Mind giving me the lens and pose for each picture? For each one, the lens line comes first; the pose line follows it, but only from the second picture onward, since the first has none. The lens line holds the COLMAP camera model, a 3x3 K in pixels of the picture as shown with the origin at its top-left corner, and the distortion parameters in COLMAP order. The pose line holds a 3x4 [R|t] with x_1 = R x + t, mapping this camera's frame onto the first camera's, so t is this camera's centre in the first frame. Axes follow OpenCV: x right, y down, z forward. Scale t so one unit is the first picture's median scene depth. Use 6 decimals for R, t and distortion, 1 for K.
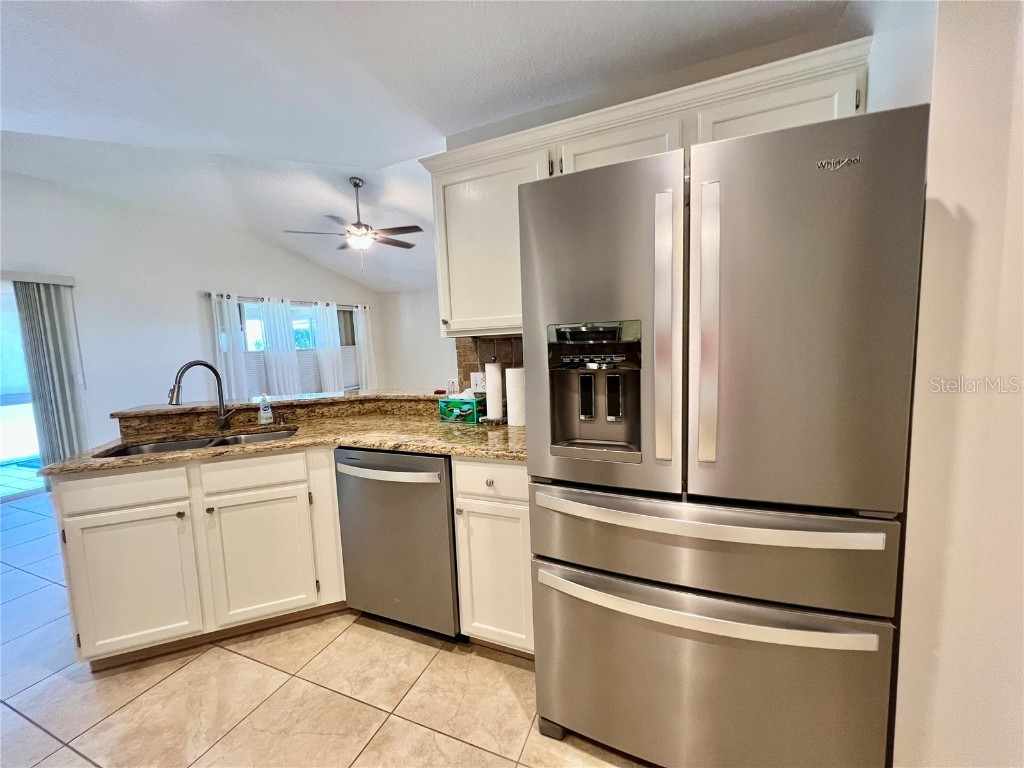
lens RADIAL K [[409.1, 0, 507.6], [0, 409.1, 383.2], [0, 0, 1]] dist [0.001251, 0.000277]
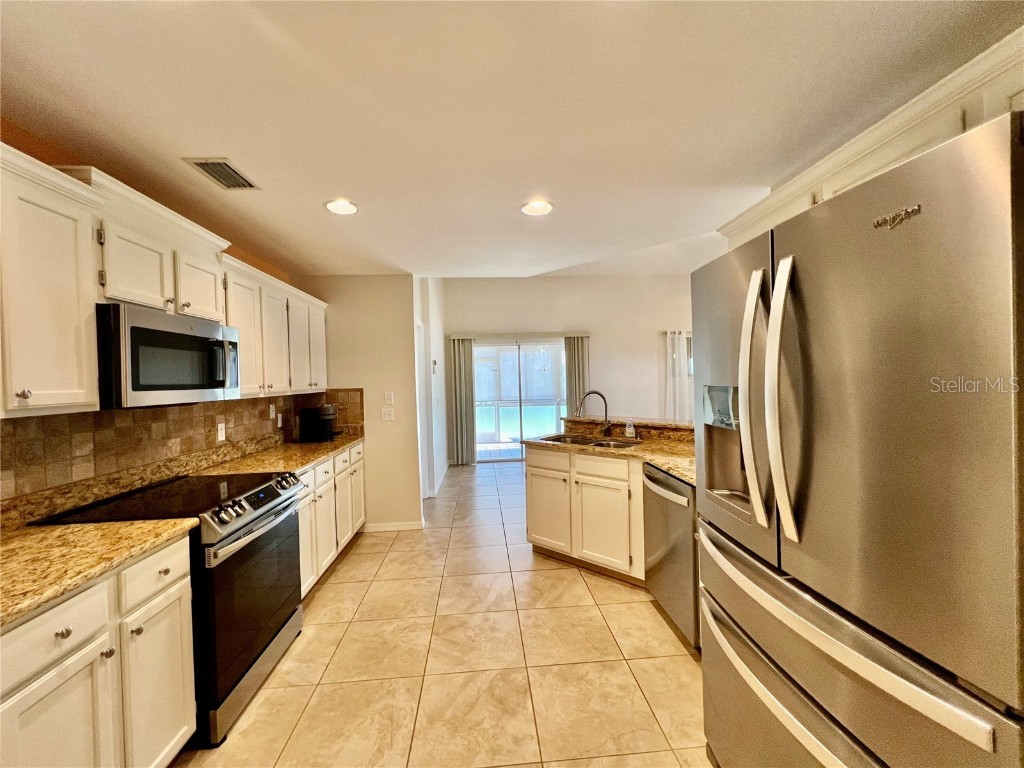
lens RADIAL K [[409.1, 0, 509.4], [0, 409.1, 384.4], [0, 0, 1]] dist [0.001251, 0.000277]
pose [[0.451647, 0.039556, -0.891319, 0.512583], [-0.077040, 0.997014, 0.005210, -0.062098], [0.888864, 0.066314, 0.453346, -0.017381]]
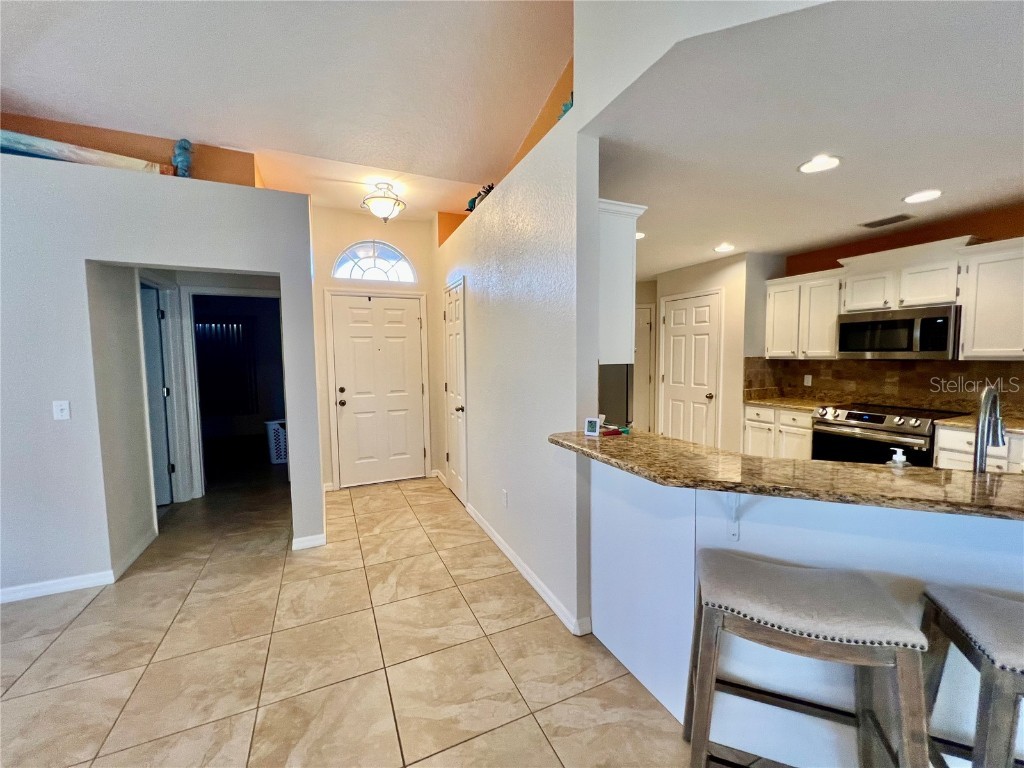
lens RADIAL K [[409.1, 0, 510.4], [0, 409.1, 383.6], [0, 0, 1]] dist [0.001251, 0.000277]
pose [[-0.732016, 0.000568, 0.681288, -0.642968], [0.108317, 0.987377, 0.115559, -0.212870], [-0.672622, 0.158386, -0.722837, 1.939909]]
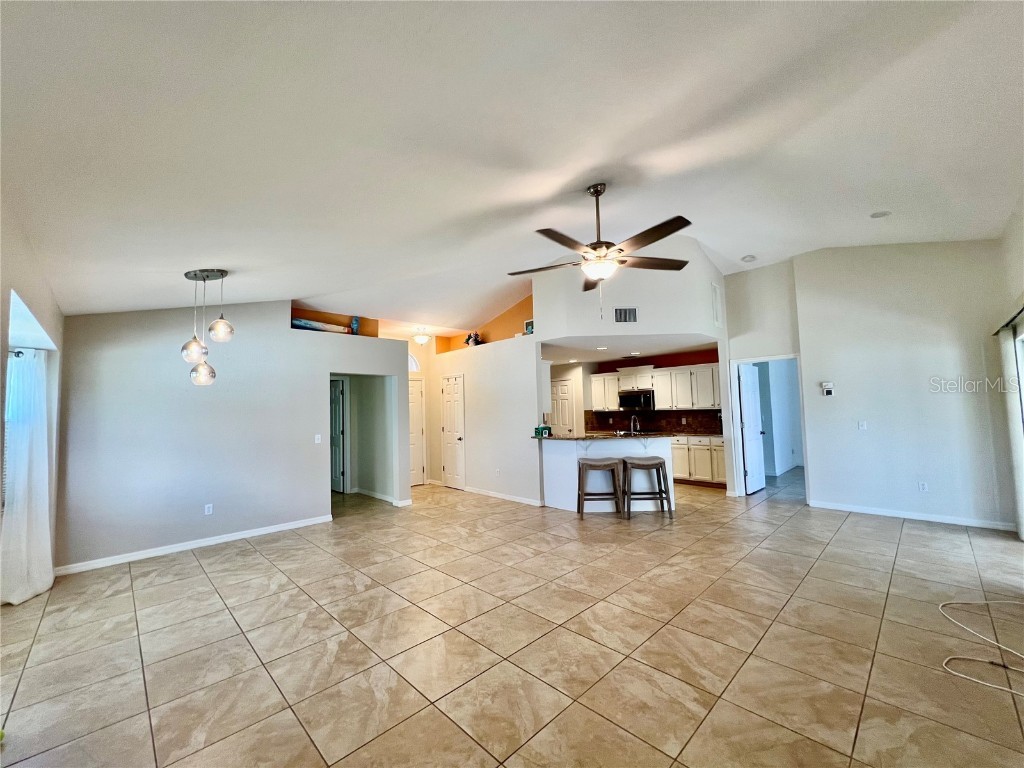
lens RADIAL K [[409.1, 0, 509.9], [0, 409.1, 385.6], [0, 0, 1]] dist [0.001251, 0.000277]
pose [[-0.918031, 0.088170, 0.386582, -1.072172], [0.103617, 0.994431, 0.019258, -0.403725], [-0.382731, 0.057736, -0.922054, 3.885500]]
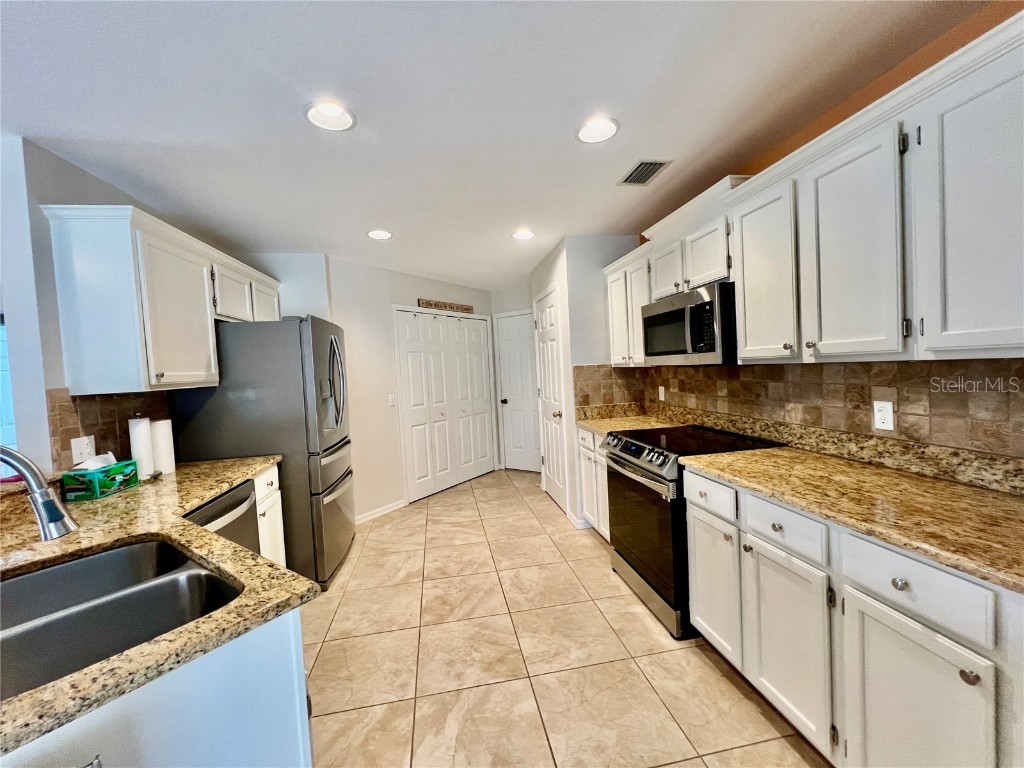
lens RADIAL K [[409.1, 0, 508.6], [0, 409.1, 383.9], [0, 0, 1]] dist [0.001251, 0.000277]
pose [[-0.537077, 0.034686, 0.842820, -1.333496], [0.156559, 0.985893, 0.059192, -0.050492], [-0.828877, 0.163741, -0.534931, 0.768260]]
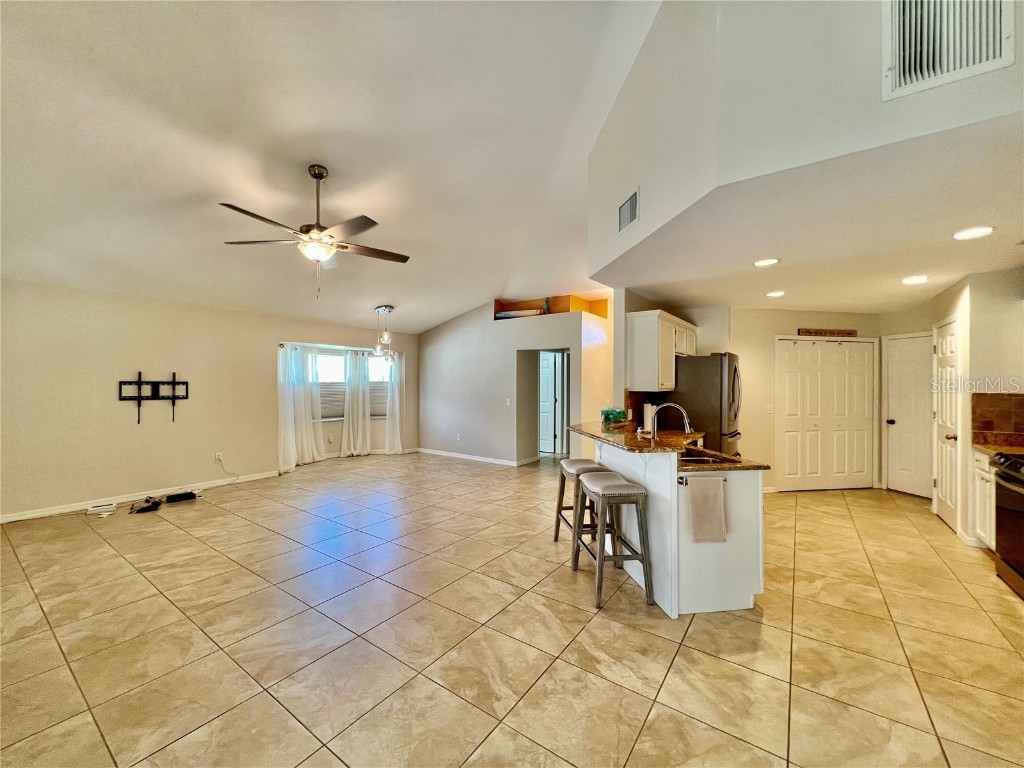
lens RADIAL K [[409.1, 0, 510.2], [0, 409.1, 384.4], [0, 0, 1]] dist [0.001251, 0.000277]
pose [[0.217709, 0.039790, 0.975202, -2.243638], [0.084910, 0.994608, -0.059537, -0.082563], [-0.972313, 0.095766, 0.213156, 1.217610]]
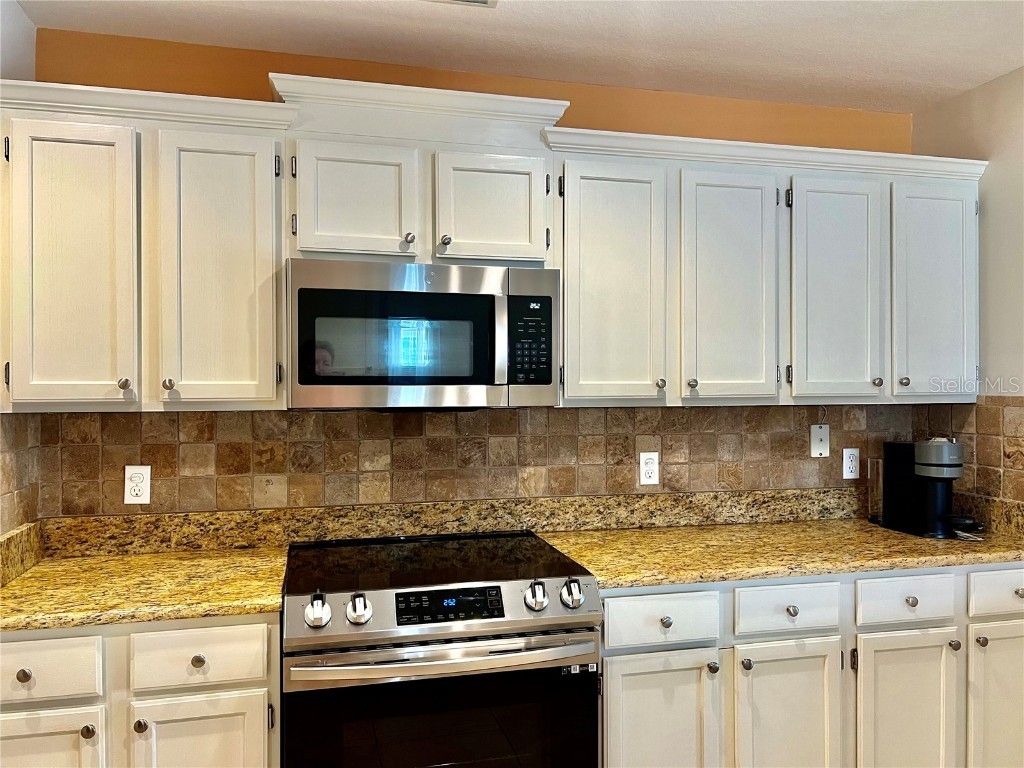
lens RADIAL K [[774.7, 0, 510.4], [0, 774.7, 384.5], [0, 0, 1]] dist [0.047878, -0.044617]
pose [[-0.800953, 0.041418, -0.597293, -0.107457], [-0.024072, 0.994570, 0.101246, -0.097005], [0.598243, 0.095471, -0.795607, 0.643212]]
